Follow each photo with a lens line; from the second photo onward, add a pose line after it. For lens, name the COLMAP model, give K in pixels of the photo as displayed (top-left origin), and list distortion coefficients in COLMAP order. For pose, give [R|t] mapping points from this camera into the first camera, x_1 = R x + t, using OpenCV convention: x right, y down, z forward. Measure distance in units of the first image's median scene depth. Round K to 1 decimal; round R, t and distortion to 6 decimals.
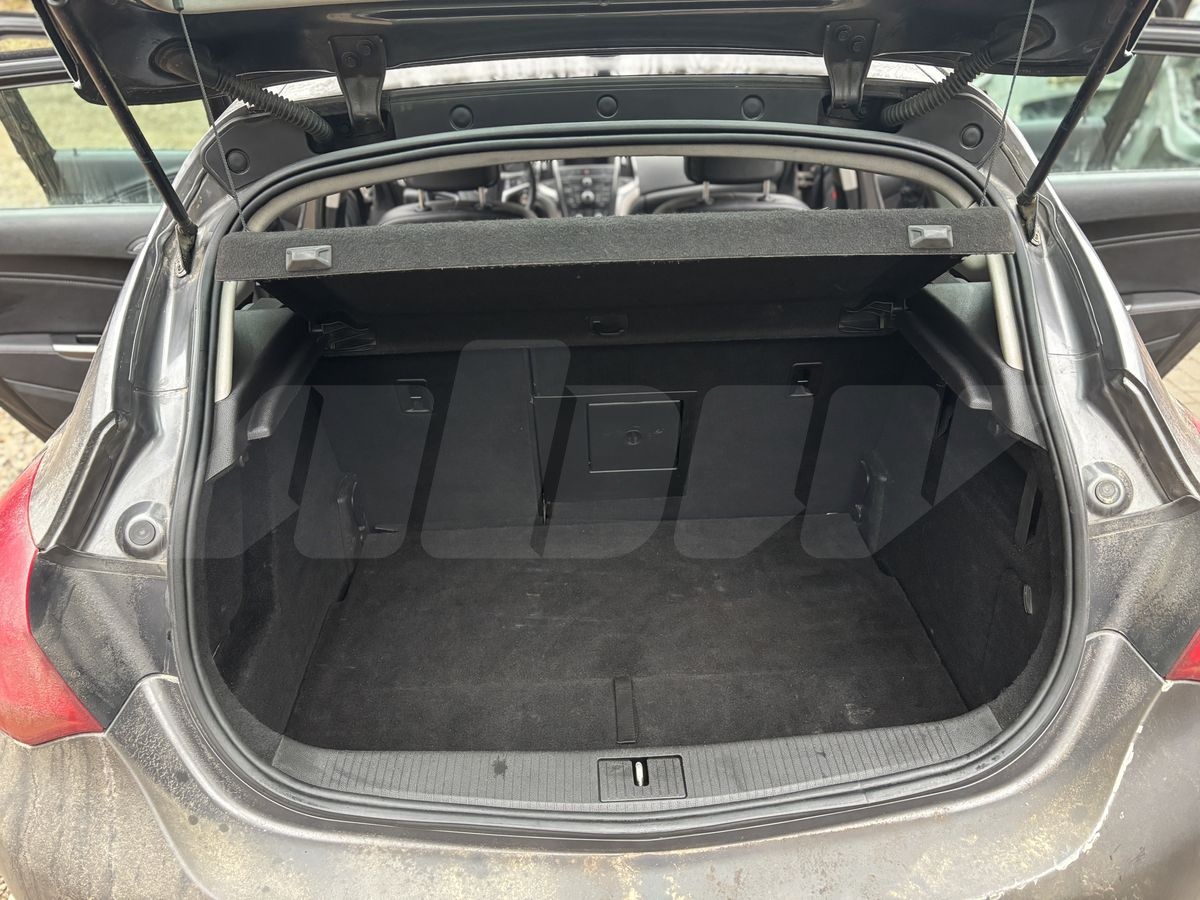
lens RADIAL K [[940.2, 0, 602.4], [0, 940.2, 450.3], [0, 0, 1]] dist [0.037879, -0.027564]
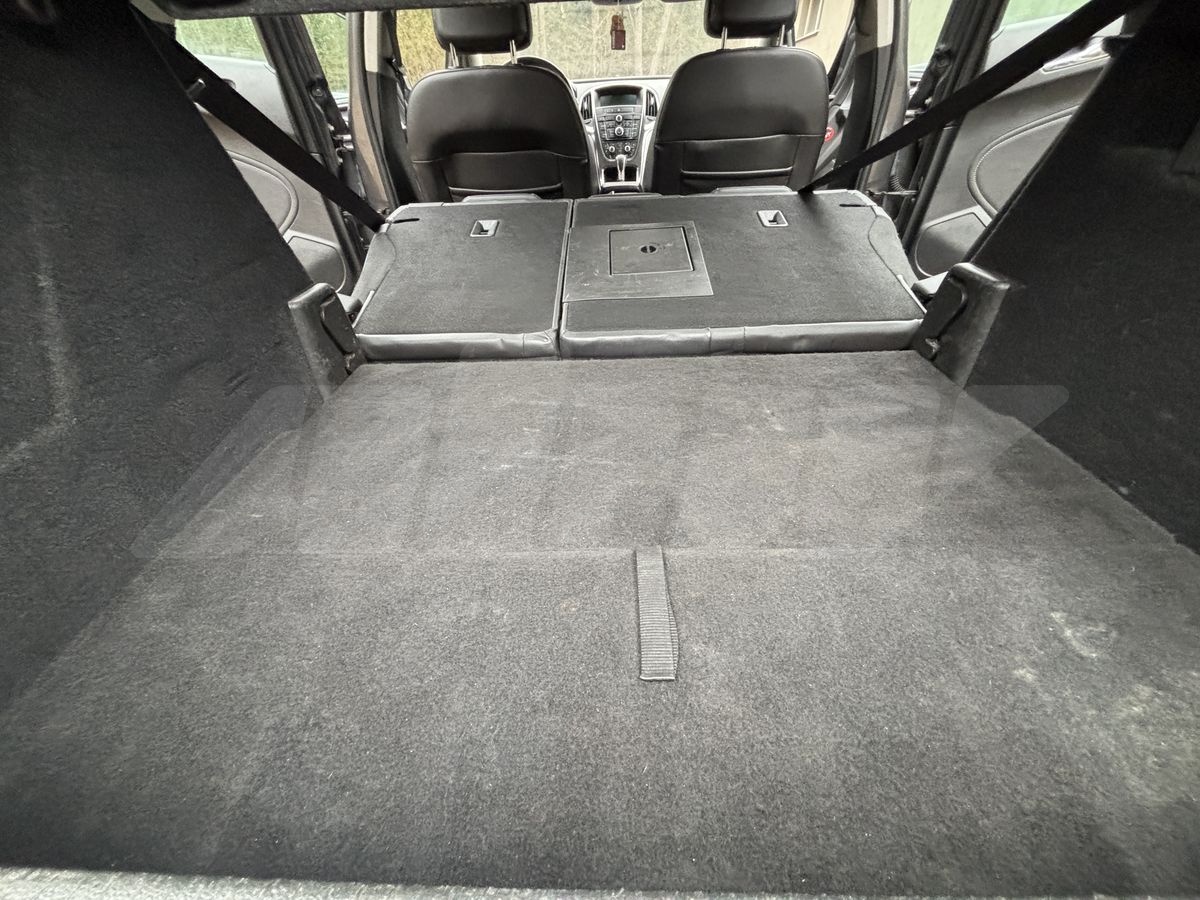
lens RADIAL K [[478.6, 0, 597.7], [0, 478.6, 449.3], [0, 0, 1]] dist [-0.002569, -0.000296]
pose [[0.998078, 0.025269, -0.056587, 0.003856], [-0.018905, 0.993718, 0.110308, 0.140438], [0.059019, -0.109026, 0.992285, 0.685253]]
